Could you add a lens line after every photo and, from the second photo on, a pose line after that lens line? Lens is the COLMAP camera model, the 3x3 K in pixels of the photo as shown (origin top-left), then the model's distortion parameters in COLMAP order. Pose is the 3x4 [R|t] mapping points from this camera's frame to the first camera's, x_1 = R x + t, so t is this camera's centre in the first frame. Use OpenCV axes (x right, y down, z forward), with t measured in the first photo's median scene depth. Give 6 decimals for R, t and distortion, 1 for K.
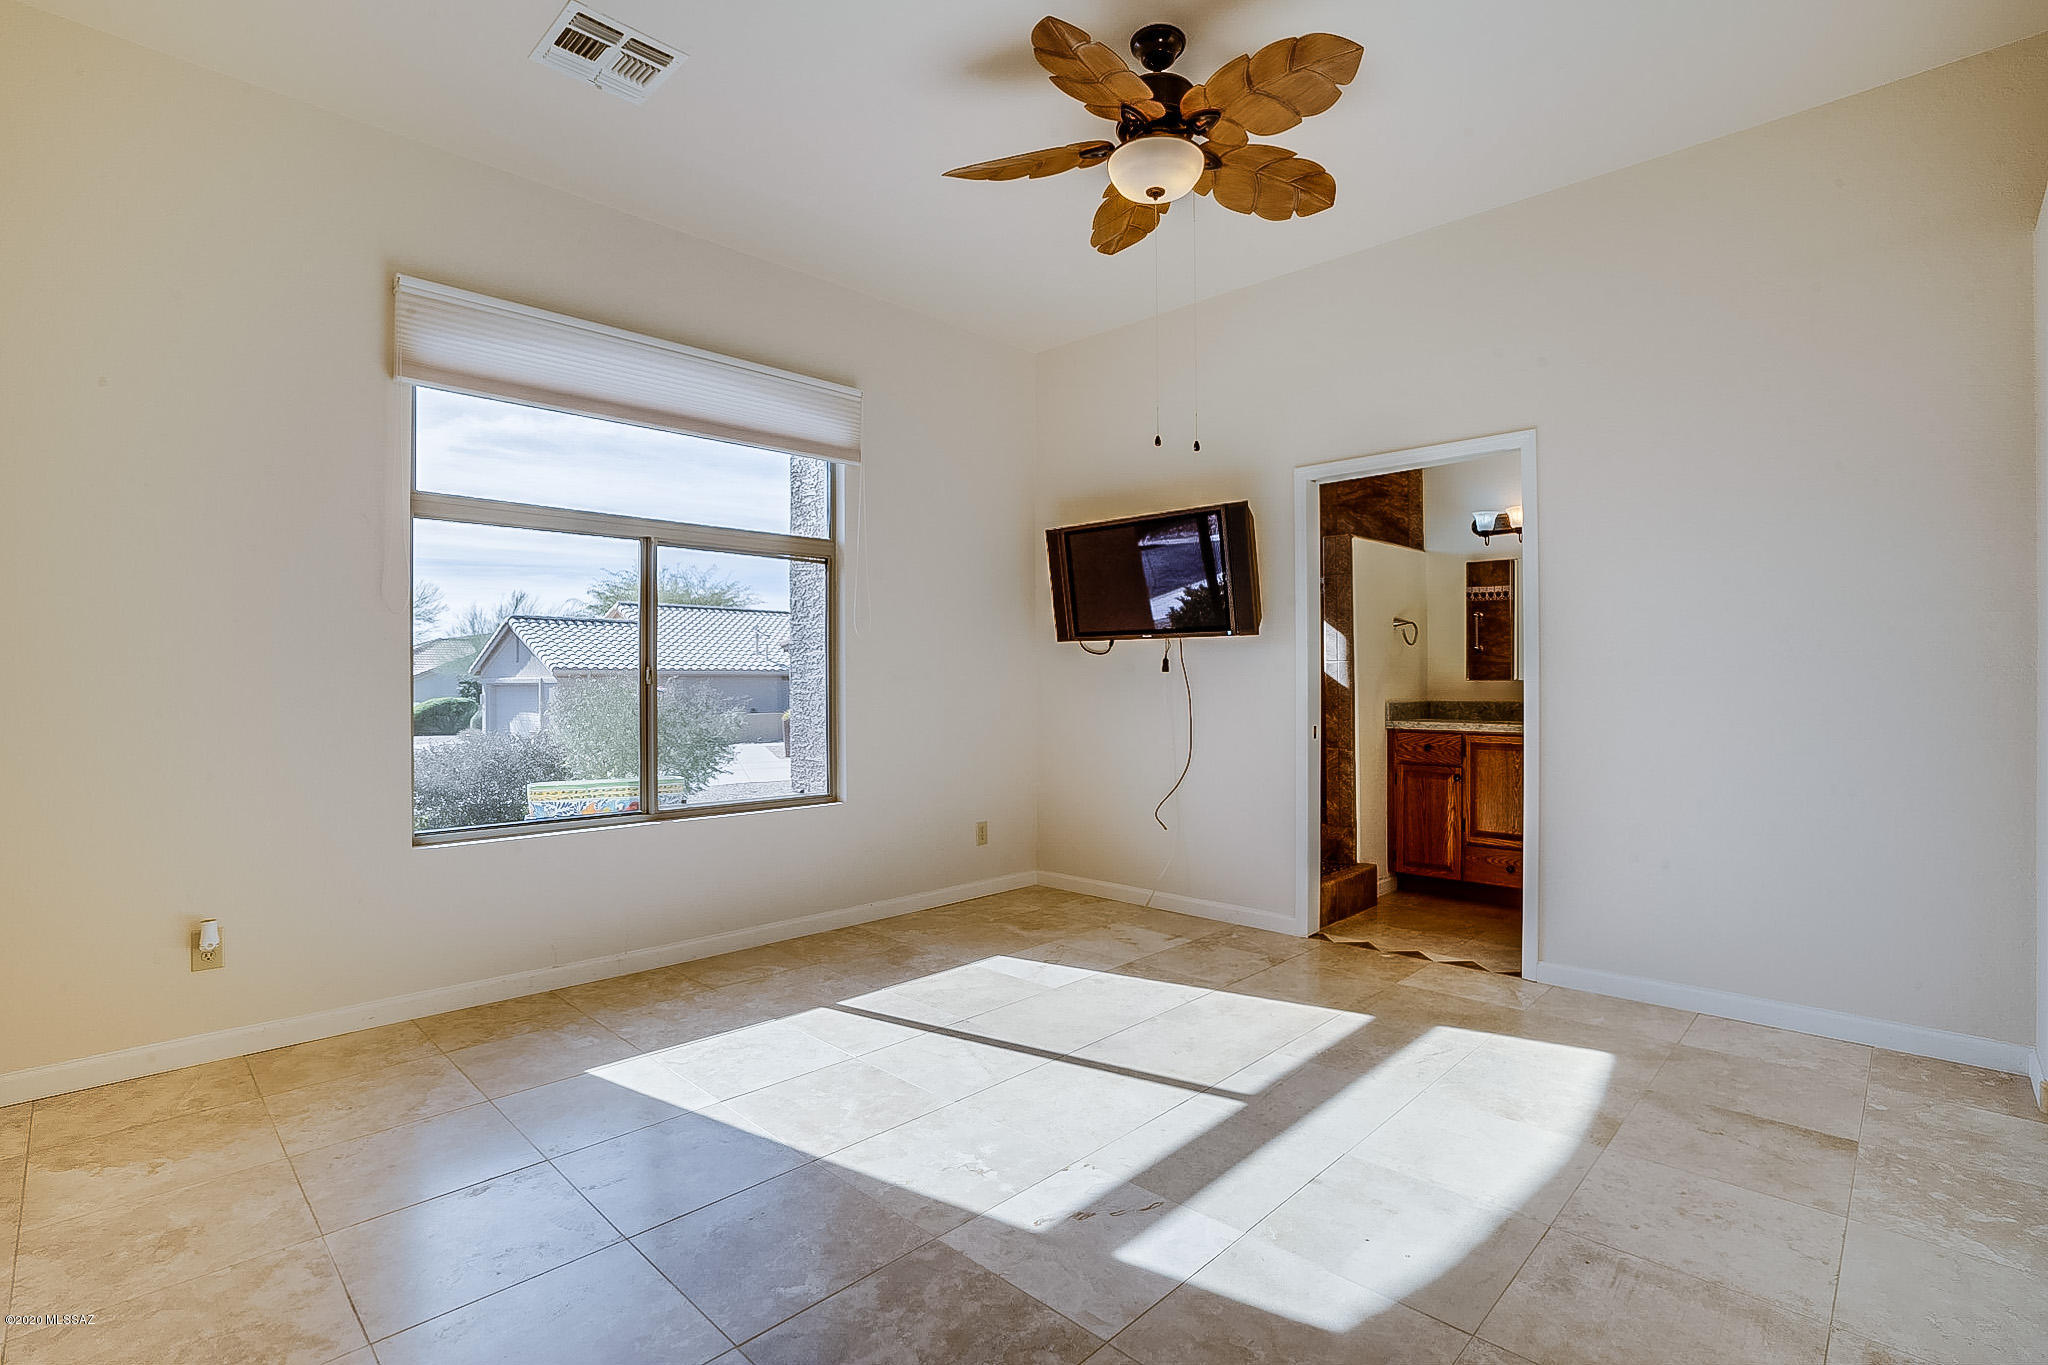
lens RADIAL K [[936.1, 0, 1029.9], [0, 936.1, 676.5], [0, 0, 1]] dist [-0.027323, -0.000160]
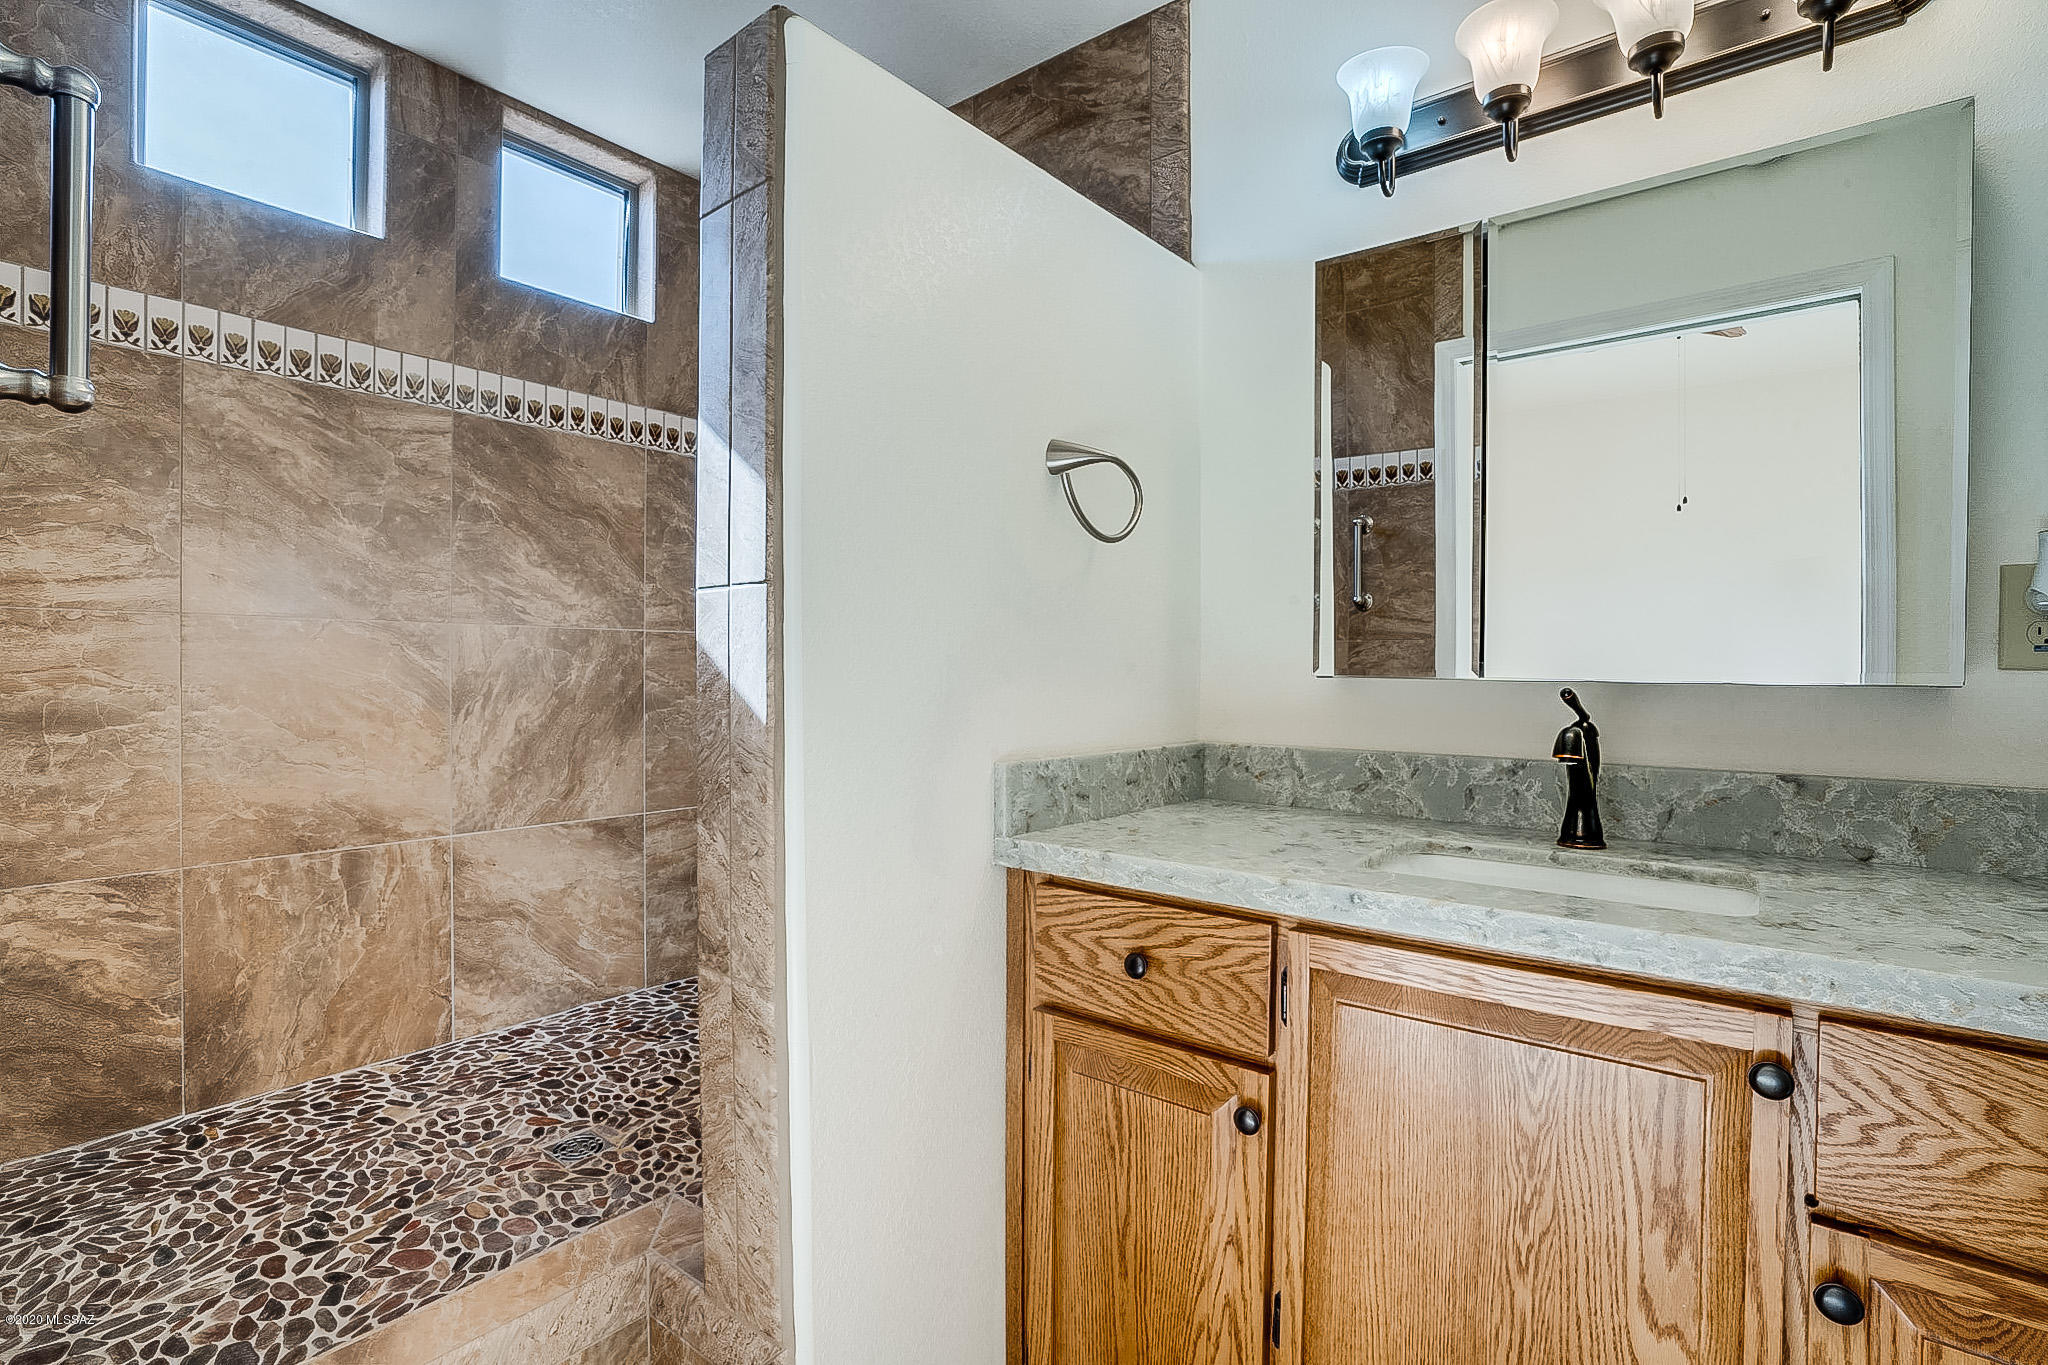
lens RADIAL K [[936.1, 0, 1018.6], [0, 936.1, 678.0], [0, 0, 1]] dist [-0.027323, -0.000160]
pose [[0.995813, 0.007694, 0.091088, 0.365636], [-0.008682, 0.999908, 0.010452, 0.001850], [-0.090999, -0.011199, 0.995788, 0.748689]]
